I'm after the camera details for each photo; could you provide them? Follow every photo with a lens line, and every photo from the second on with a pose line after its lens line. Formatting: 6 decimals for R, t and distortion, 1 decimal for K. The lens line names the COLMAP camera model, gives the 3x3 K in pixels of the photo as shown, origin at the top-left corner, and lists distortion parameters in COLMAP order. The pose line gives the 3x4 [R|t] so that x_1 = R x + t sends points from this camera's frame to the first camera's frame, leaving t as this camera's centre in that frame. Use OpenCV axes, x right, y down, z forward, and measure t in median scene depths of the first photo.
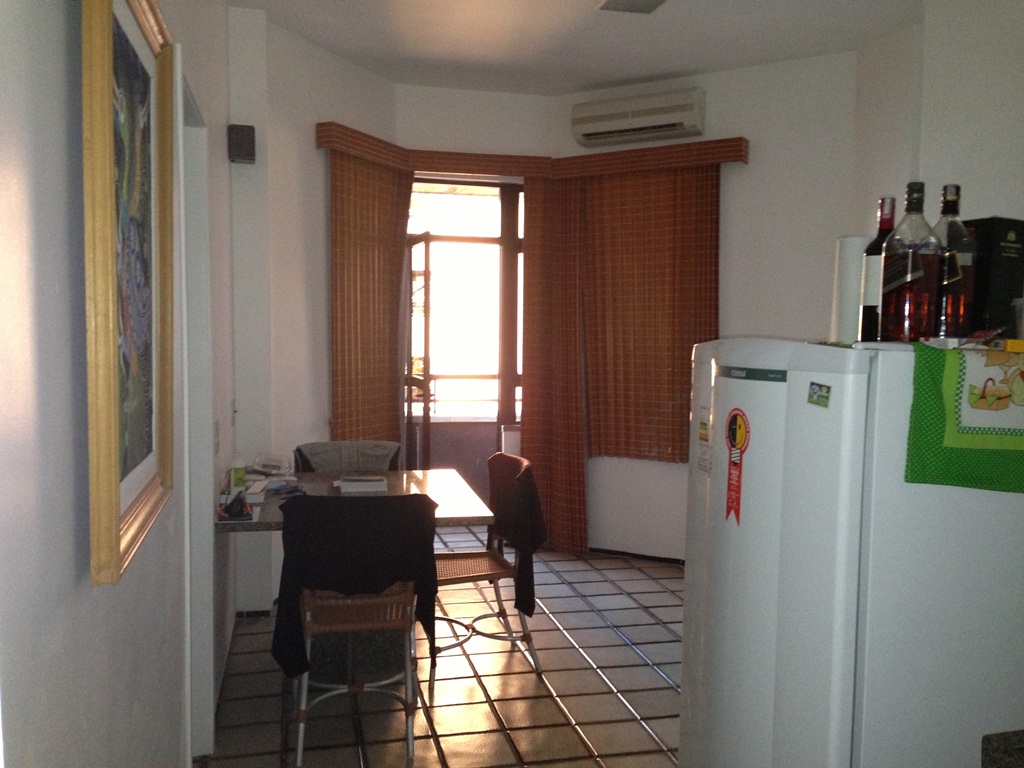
lens RADIAL K [[960.5, 0, 512.0], [0, 960.5, 384.0], [0, 0, 1]] dist [0.097773, -0.001355]
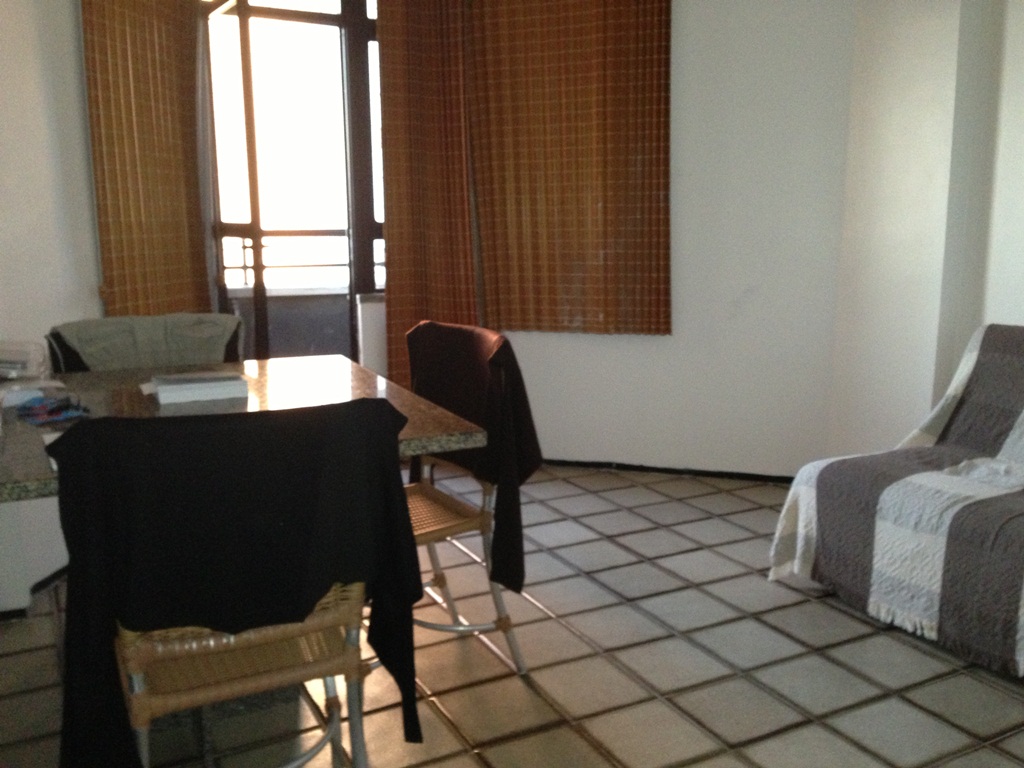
lens RADIAL K [[960.6, 0, 512.0], [0, 960.6, 384.0], [0, 0, 1]] dist [0.121740, -0.198106]
pose [[0.969031, -0.057721, 0.240100, -0.093898], [0.029771, 0.992513, 0.118451, 0.034880], [-0.245139, -0.107635, 0.963494, 0.353206]]
